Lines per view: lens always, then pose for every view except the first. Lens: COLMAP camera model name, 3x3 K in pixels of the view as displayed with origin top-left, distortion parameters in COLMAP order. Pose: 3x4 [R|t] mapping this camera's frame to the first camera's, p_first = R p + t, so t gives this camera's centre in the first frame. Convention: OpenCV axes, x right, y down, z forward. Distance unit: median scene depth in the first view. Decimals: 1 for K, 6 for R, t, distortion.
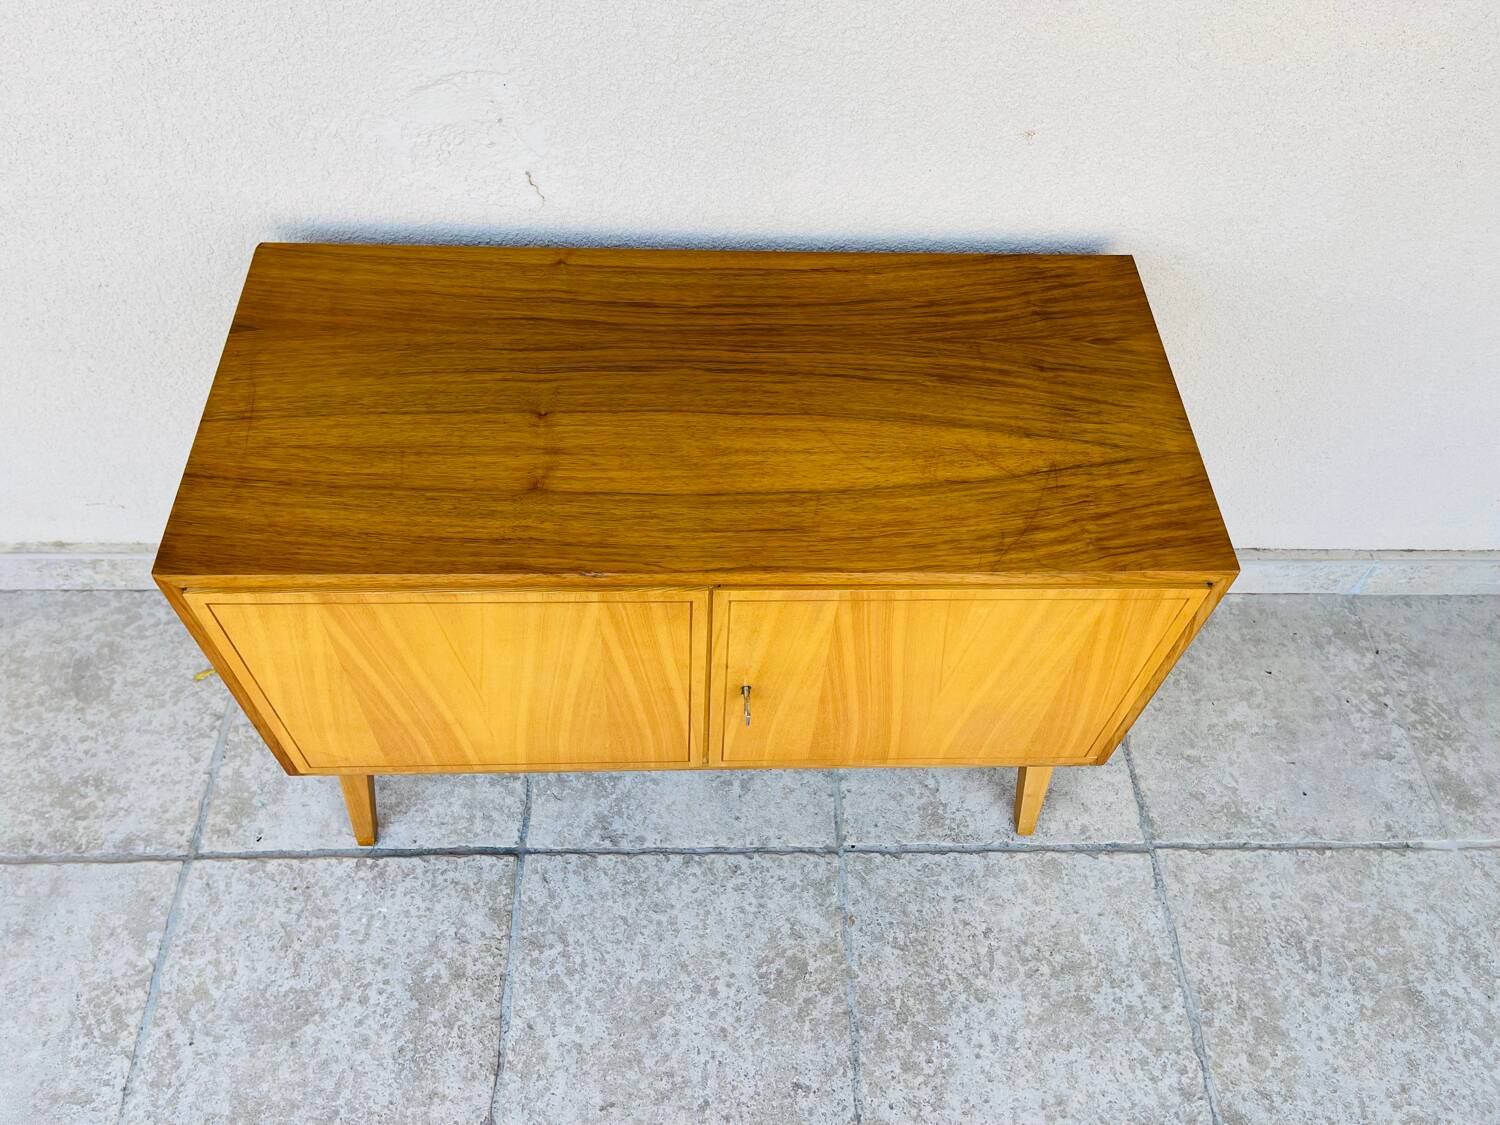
lens RADIAL K [[1134.6, 0, 747.3], [0, 1134.6, 558.4], [0, 0, 1]] dist [0.032336, 0.002337]
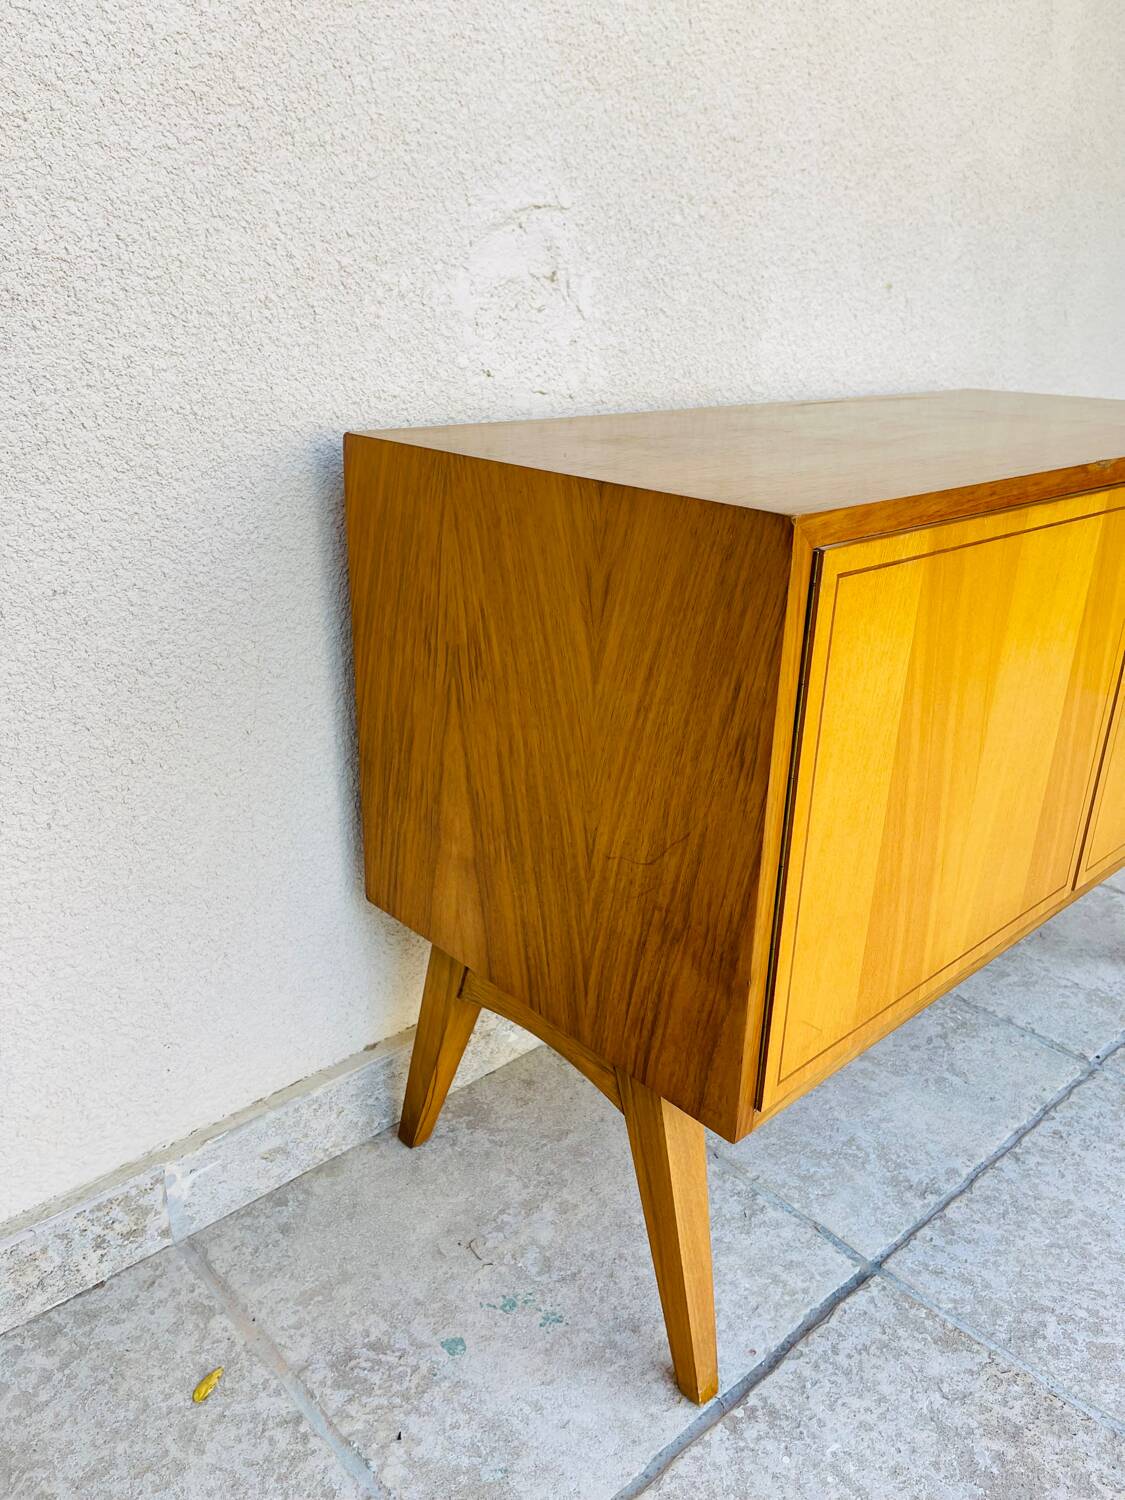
lens RADIAL K [[1140.8, 0, 563.3], [0, 1140.8, 754.5], [0, 0, 1]] dist [0.056259, -0.069431]
pose [[0.751954, -0.270624, 0.601106, -0.678078], [0.544482, 0.769013, -0.334902, 0.166211], [-0.371625, 0.579122, 0.725612, 0.449491]]
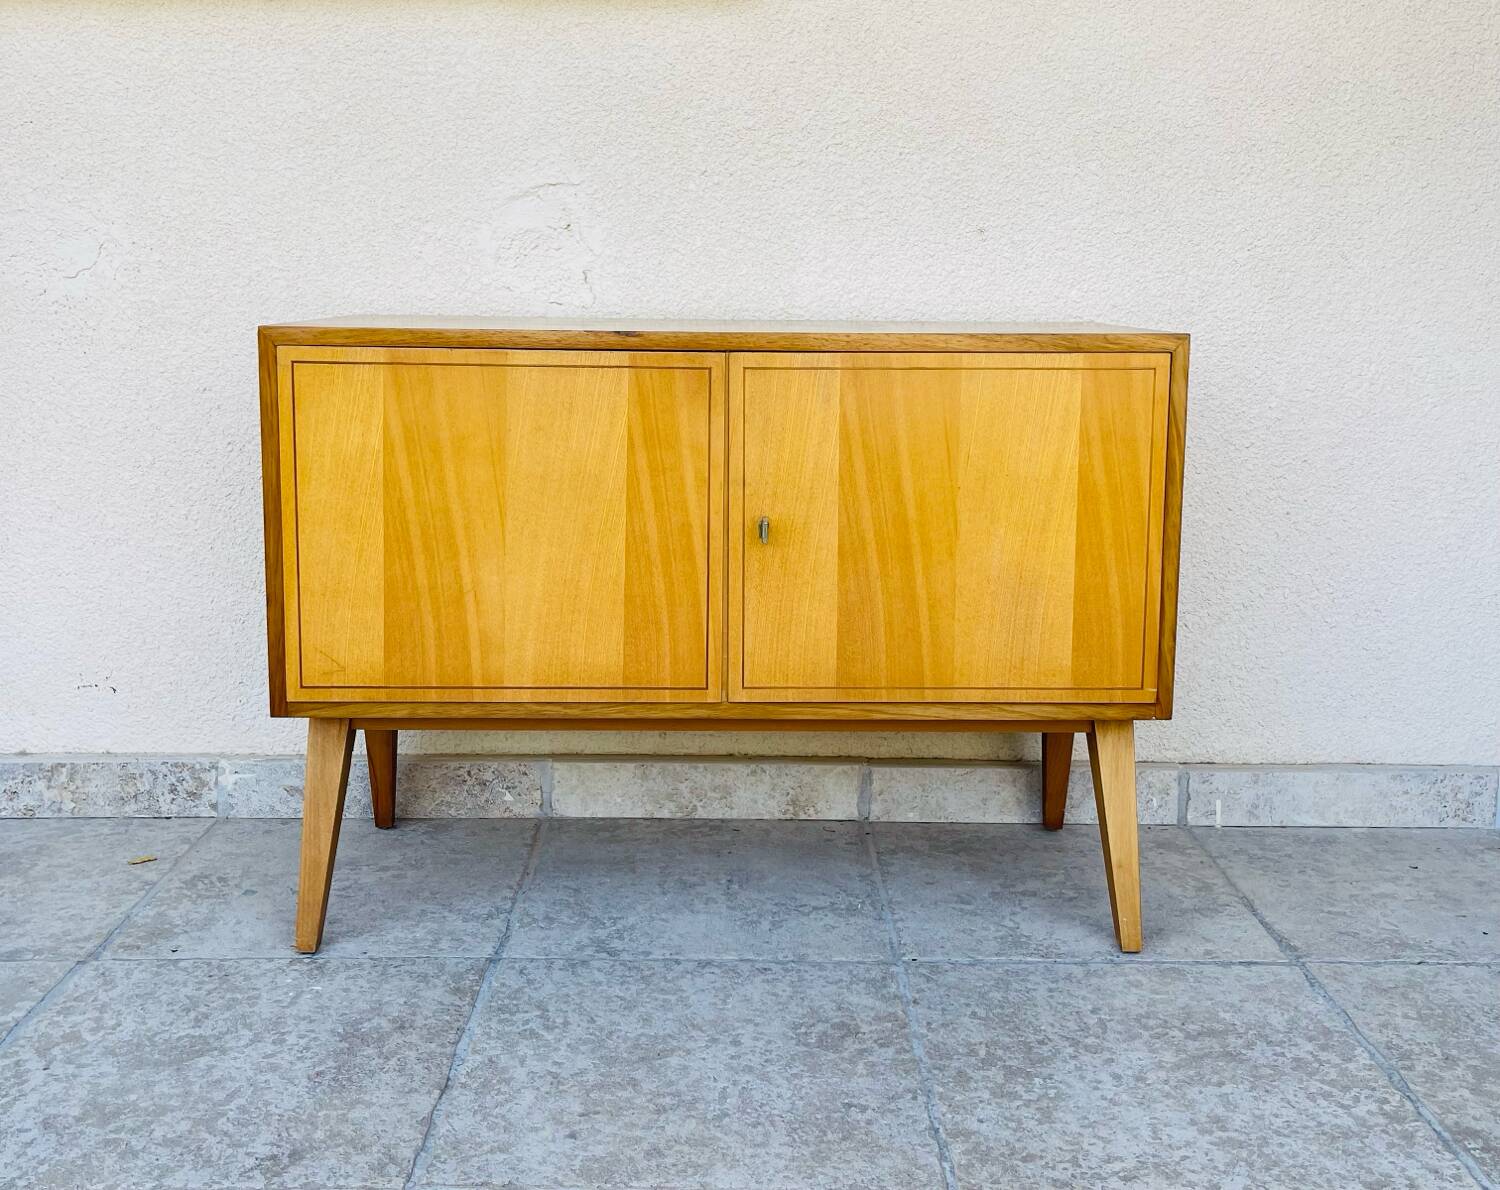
lens RADIAL K [[1512.2, 0, 753.9], [0, 1512.2, 474.0], [0, 0, 1]] dist [0.033383, 0.000000]
pose [[0.999354, -0.031756, -0.016797, 0.011196], [0.009099, 0.676051, -0.736799, 0.858208], [0.034754, 0.736171, 0.675903, 0.041285]]
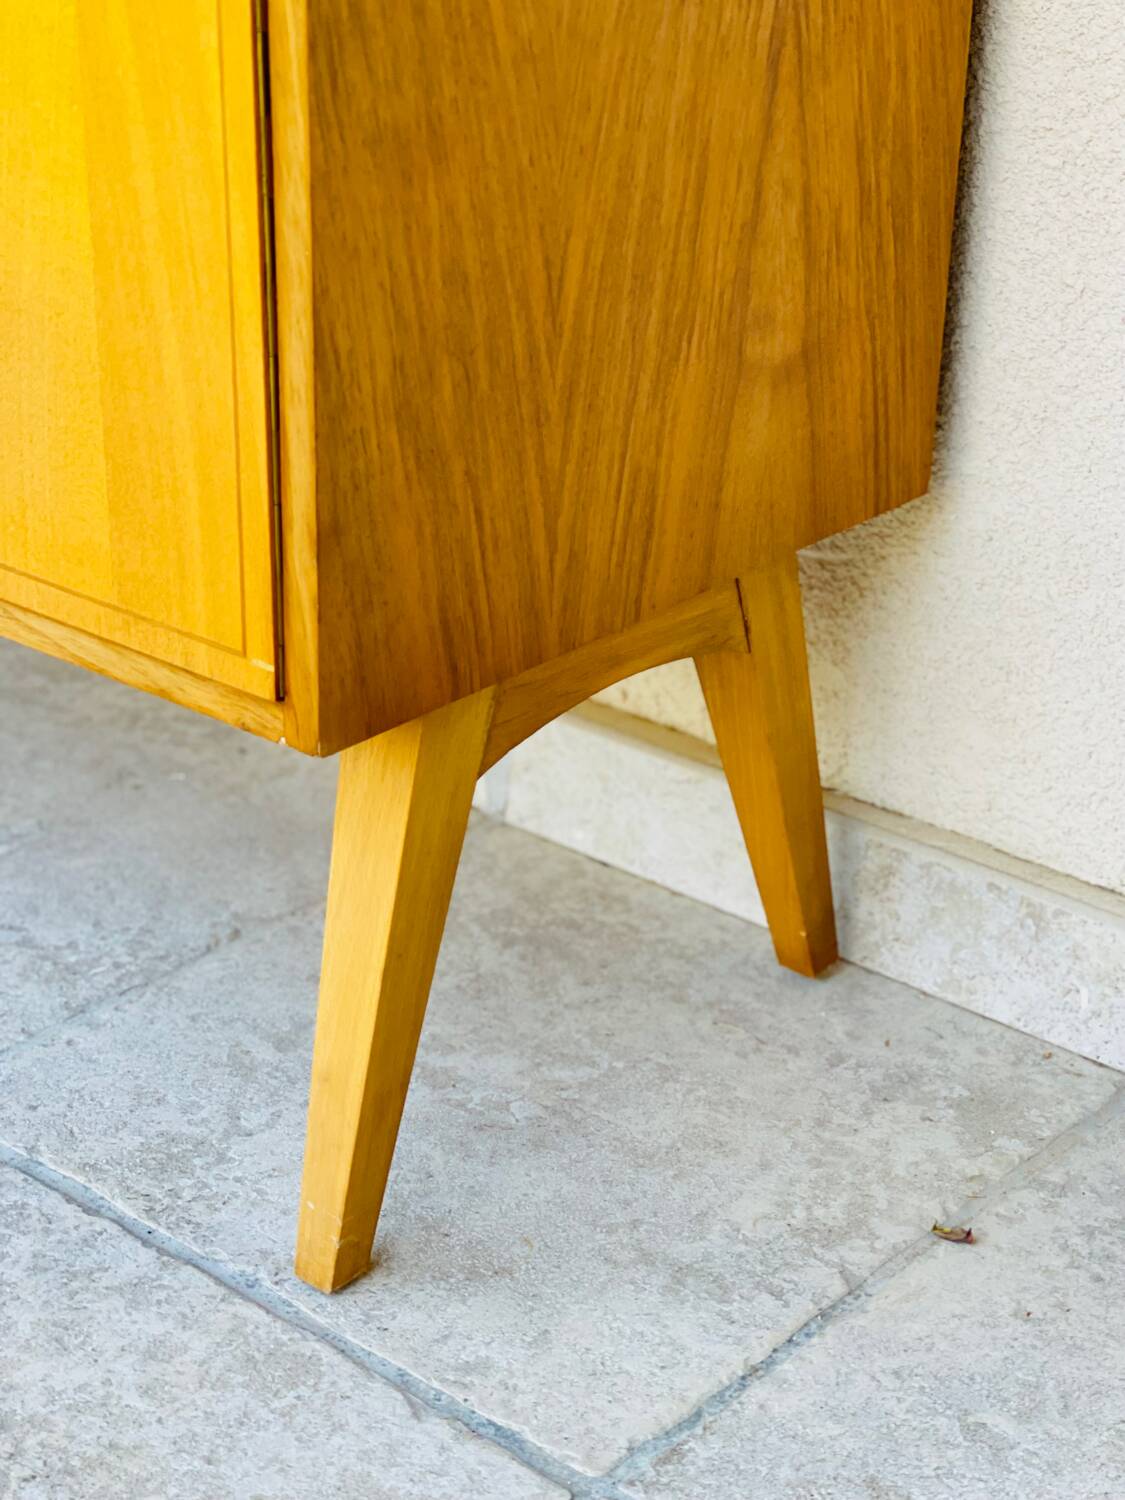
lens RADIAL K [[2788.5, 0, 560.7], [0, 2788.5, 755.6], [0, 0, 1]] dist [0.191994, 0.000000]
pose [[0.743808, 0.256328, -0.617289, 0.795162], [-0.540773, 0.773570, -0.330386, 0.377938], [0.392829, 0.579557, 0.714002, 0.424913]]
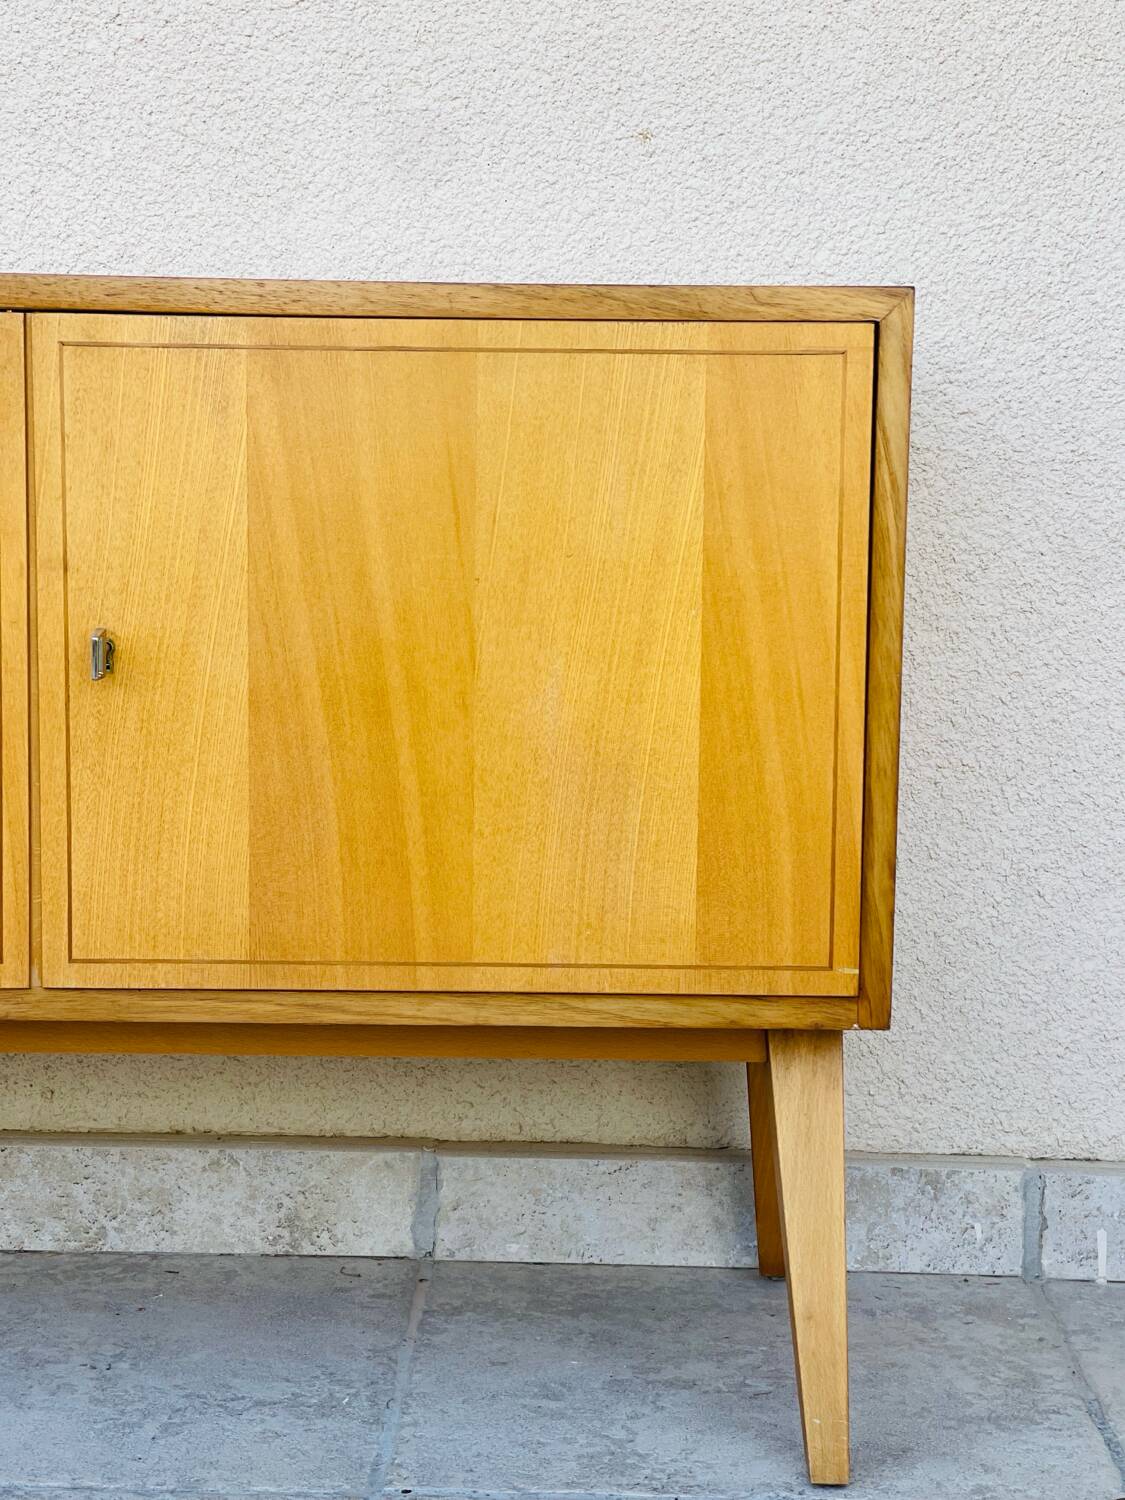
lens RADIAL K [[2788.5, 0, 564.0], [0, 2788.5, 734.9], [0, 0, 1]] dist [0.191994, 0.000000]
pose [[0.998736, -0.022658, -0.044859, 0.216728], [-0.018046, 0.671373, -0.740900, 0.886066], [0.046904, 0.740773, 0.670116, 0.124989]]
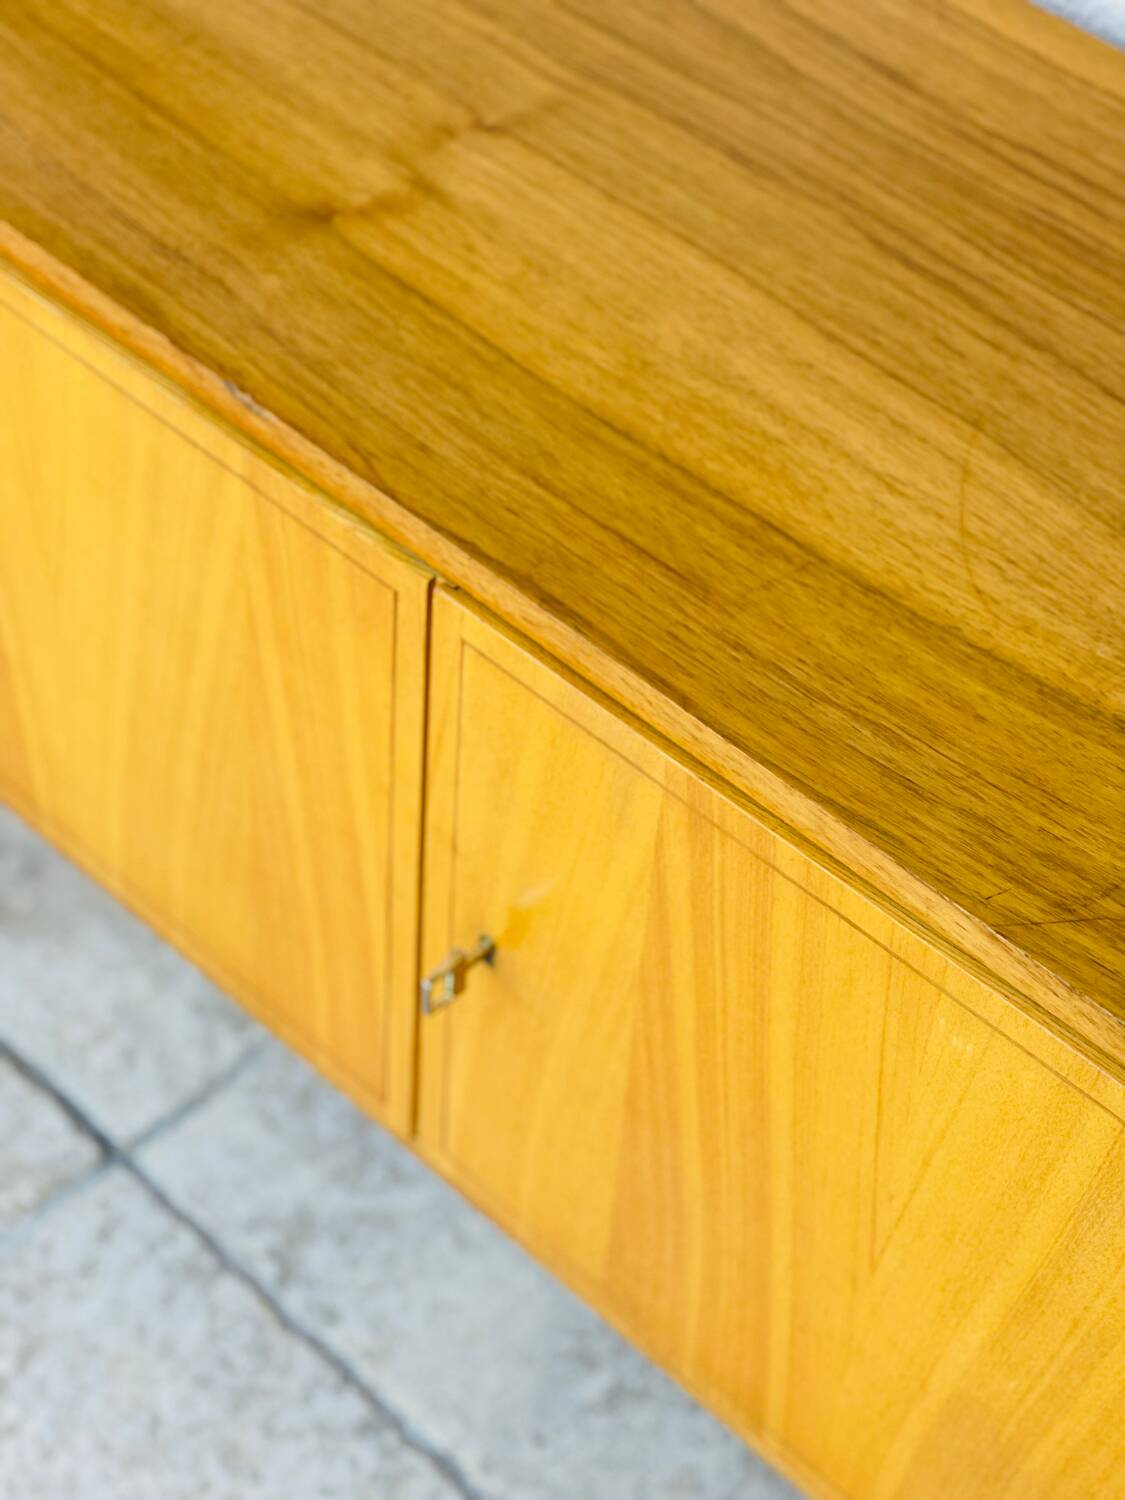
lens RADIAL K [[2788.5, 0, 546.8], [0, 2788.5, 743.4], [0, 0, 1]] dist [0.191994, 0.000000]
pose [[0.704463, 0.526823, -0.475593, 0.351691], [-0.592605, 0.805365, 0.014333, 0.024780], [0.390577, 0.271742, 0.879549, 0.100532]]
